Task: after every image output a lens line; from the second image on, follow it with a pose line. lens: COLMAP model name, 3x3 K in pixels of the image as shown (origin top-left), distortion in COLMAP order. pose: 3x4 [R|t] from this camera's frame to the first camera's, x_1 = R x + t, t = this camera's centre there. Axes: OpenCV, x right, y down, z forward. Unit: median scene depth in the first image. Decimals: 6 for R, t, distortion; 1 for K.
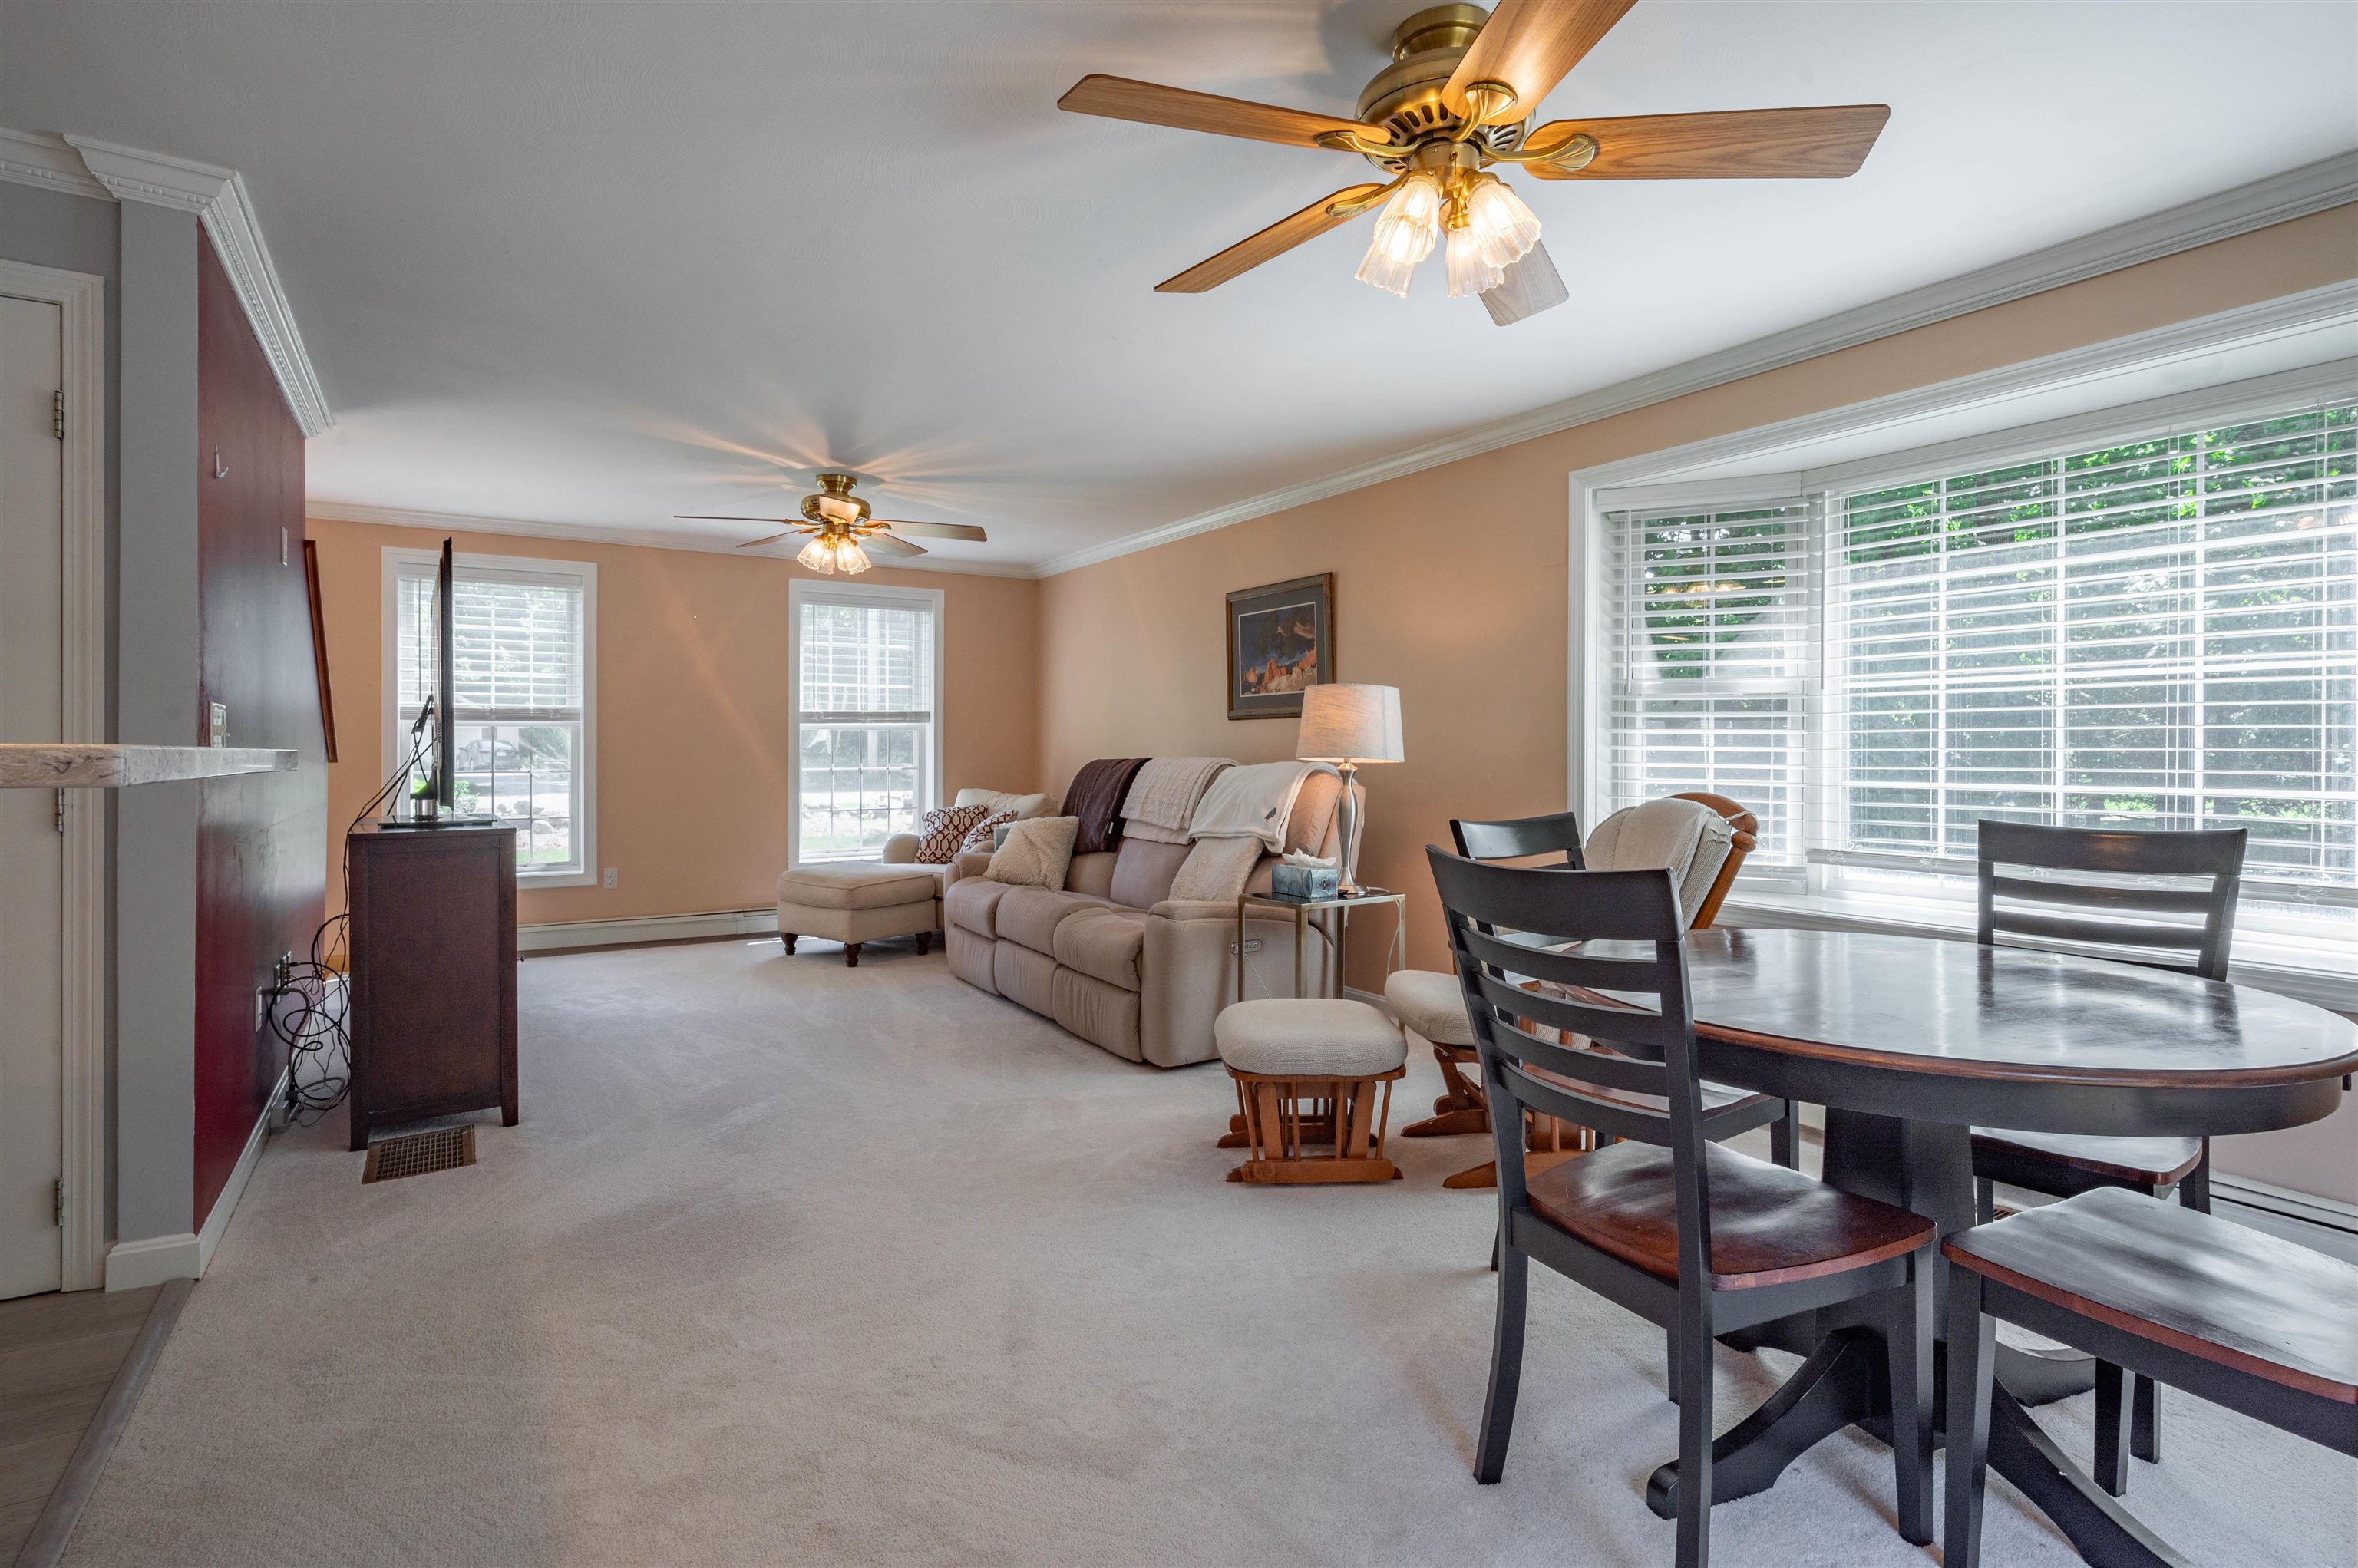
lens RADIAL K [[1161.9, 0, 1189.0], [0, 1161.9, 752.6], [0, 0, 1]] dist [-0.000684, 0.000223]
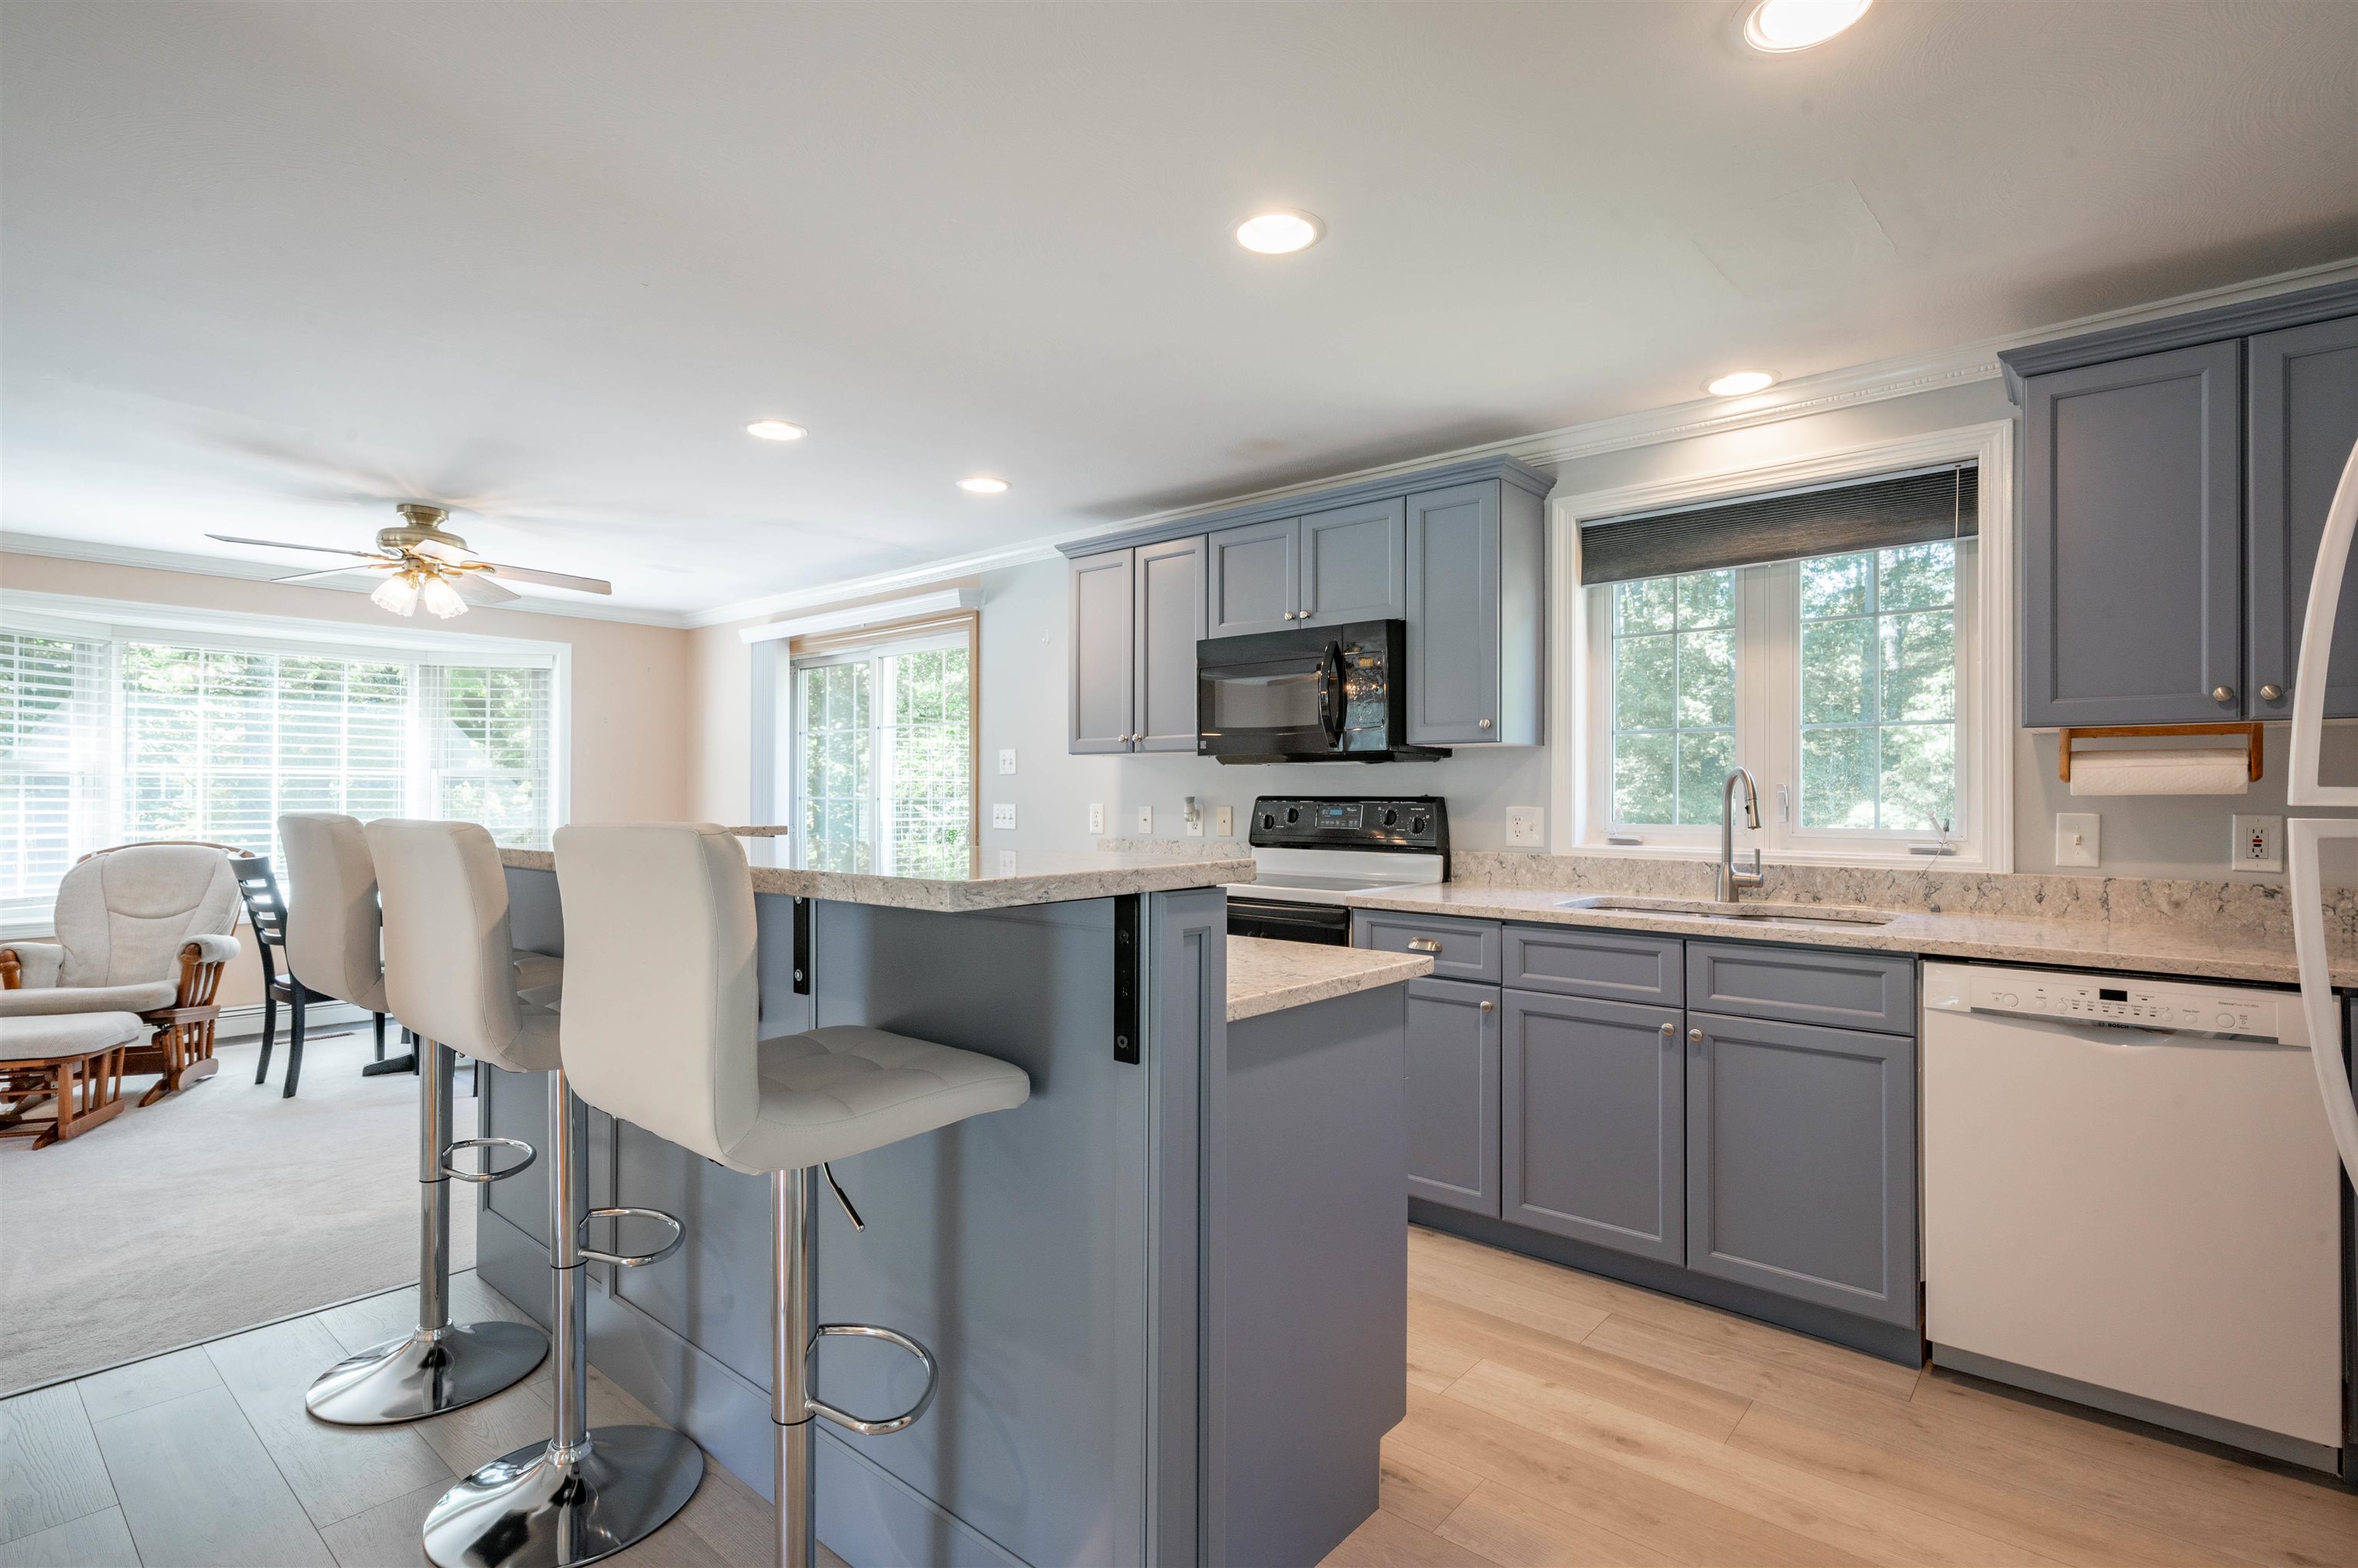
lens RADIAL K [[1145.7, 0, 1170.4], [0, 1145.7, 790.0], [0, 0, 1]] dist [0.001491, 0.001478]
pose [[-0.284016, 0.001983, 0.958818, -1.105715], [-0.001417, 0.999996, -0.002488, -0.025554], [-0.958819, -0.002065, -0.284012, 0.099007]]
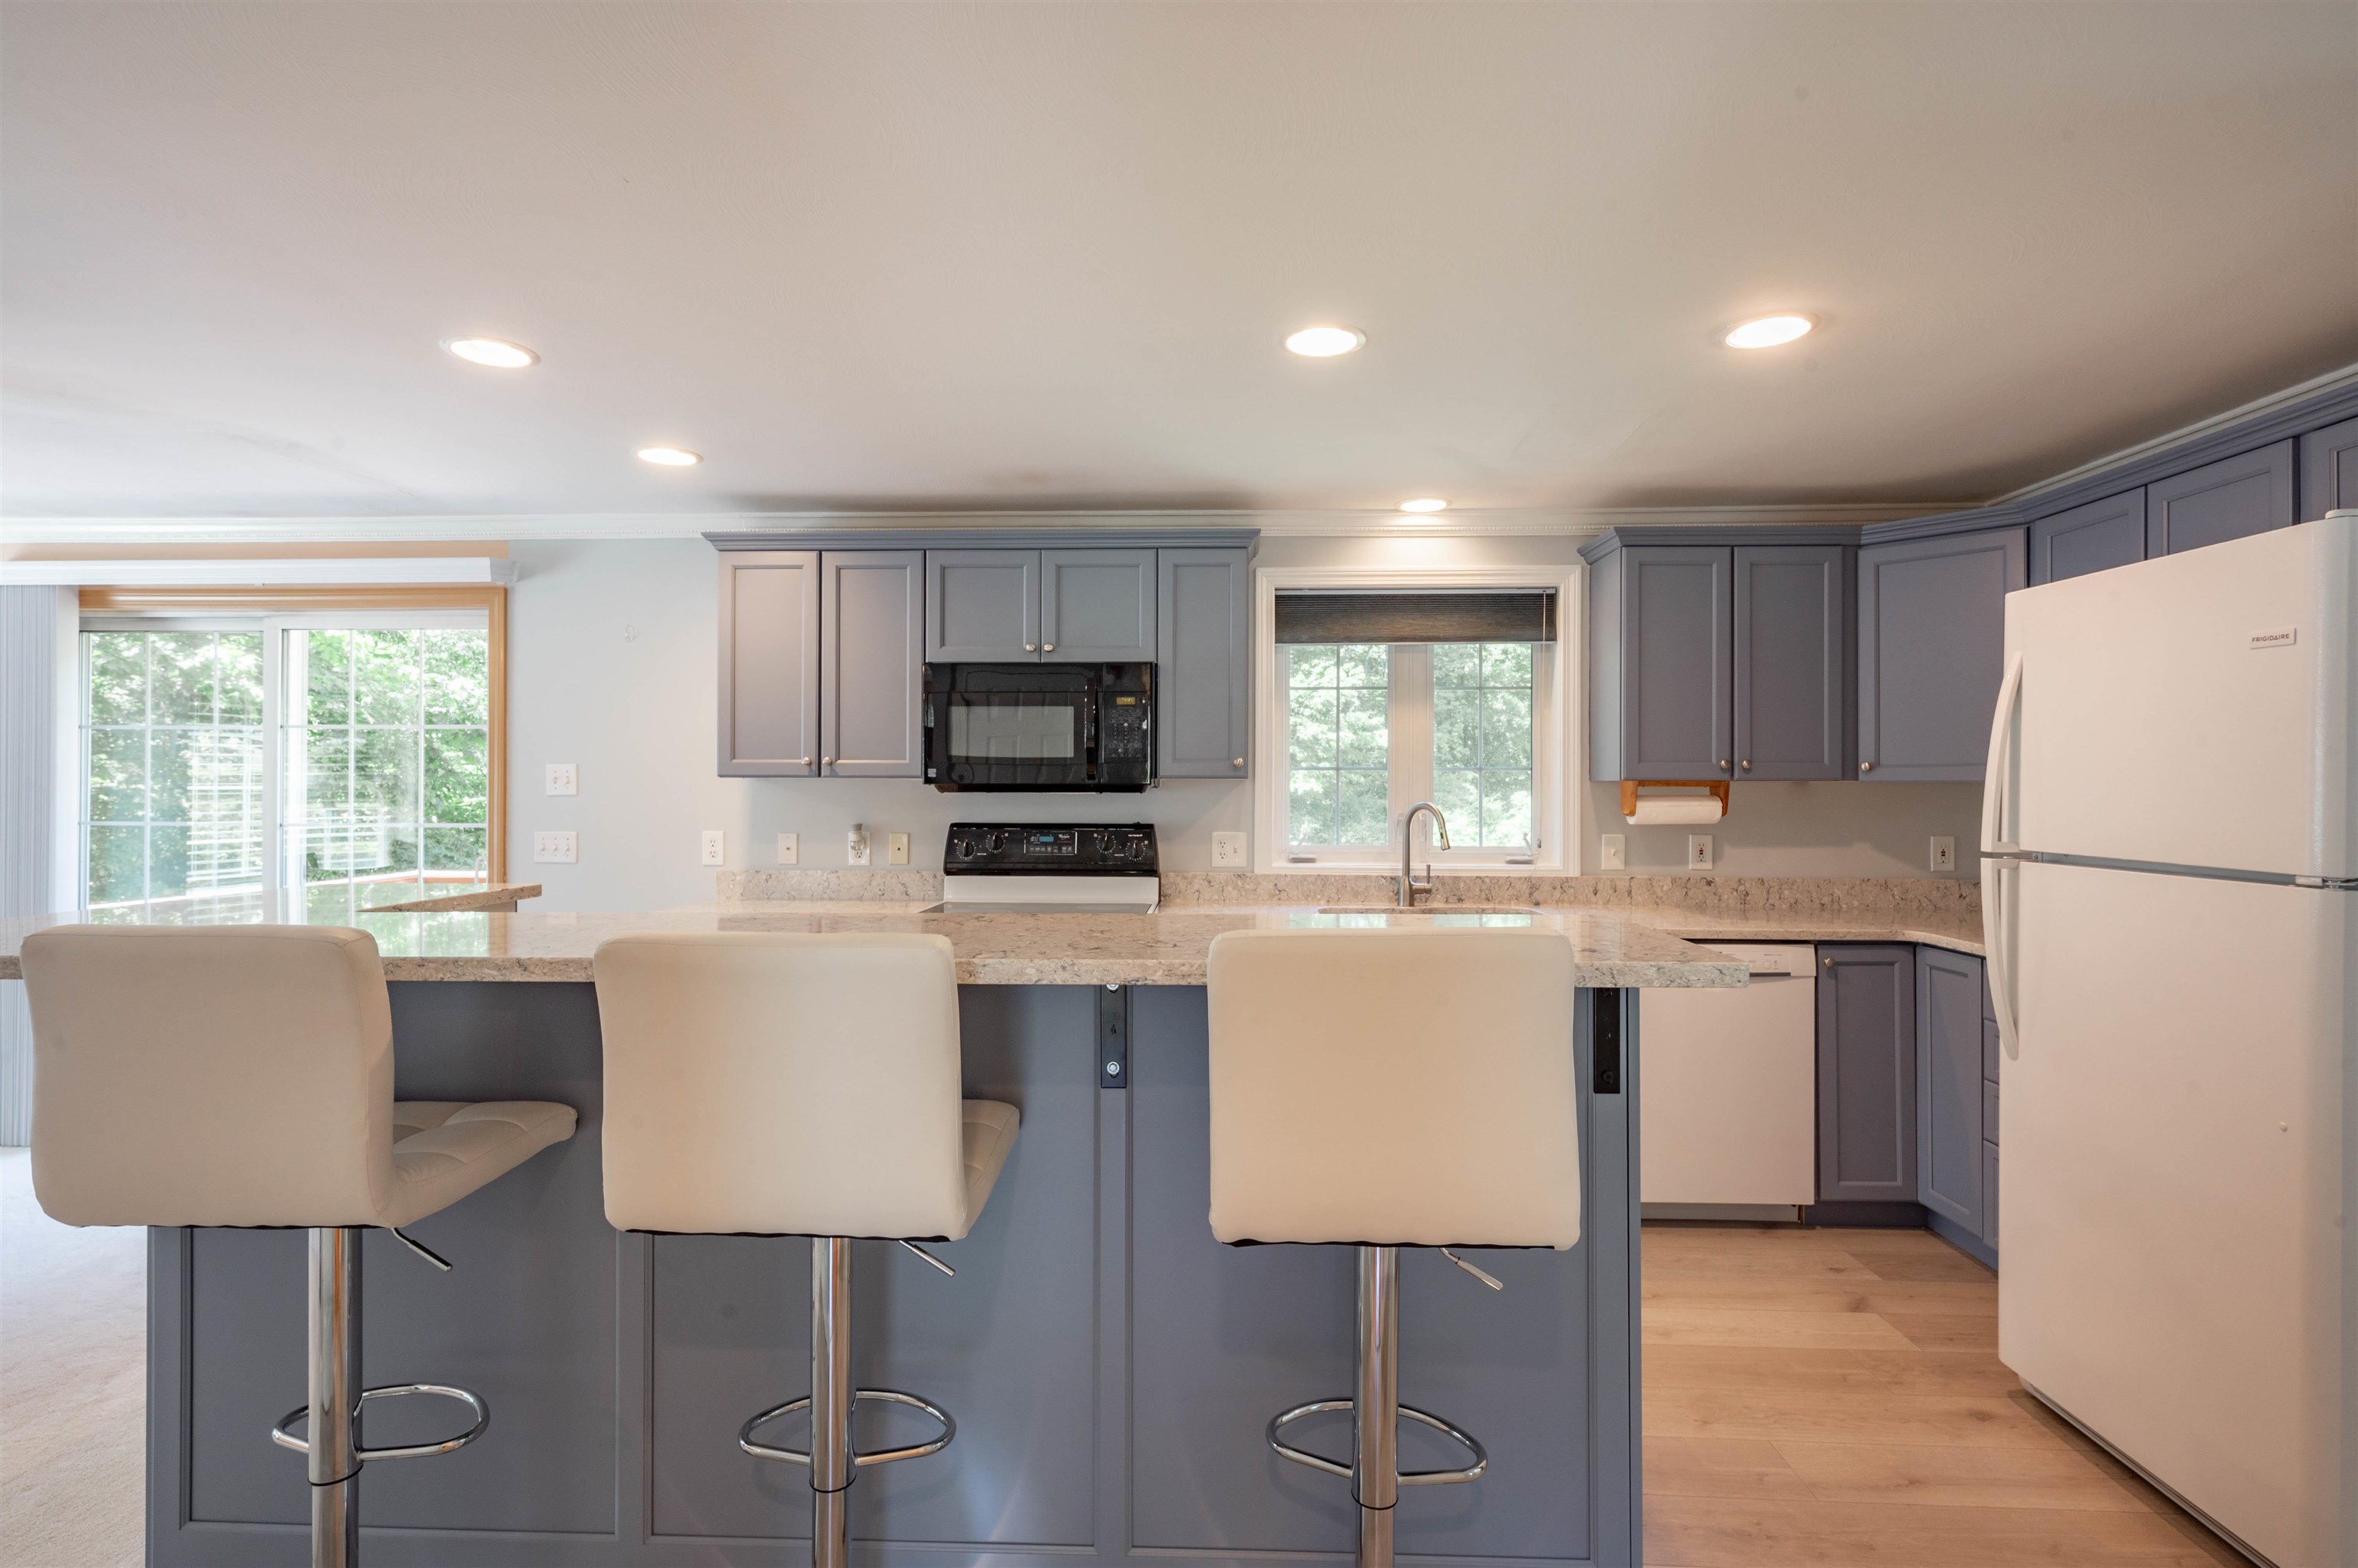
lens RADIAL K [[1168.1, 0, 1172.8], [0, 1168.1, 782.7], [0, 0, 1]] dist [0.003506, 0.000367]
pose [[-0.820168, 0.001635, 0.572121, -0.894468], [-0.002233, 0.999979, -0.006059, -0.051430], [-0.572119, -0.006247, -0.820147, 0.445418]]
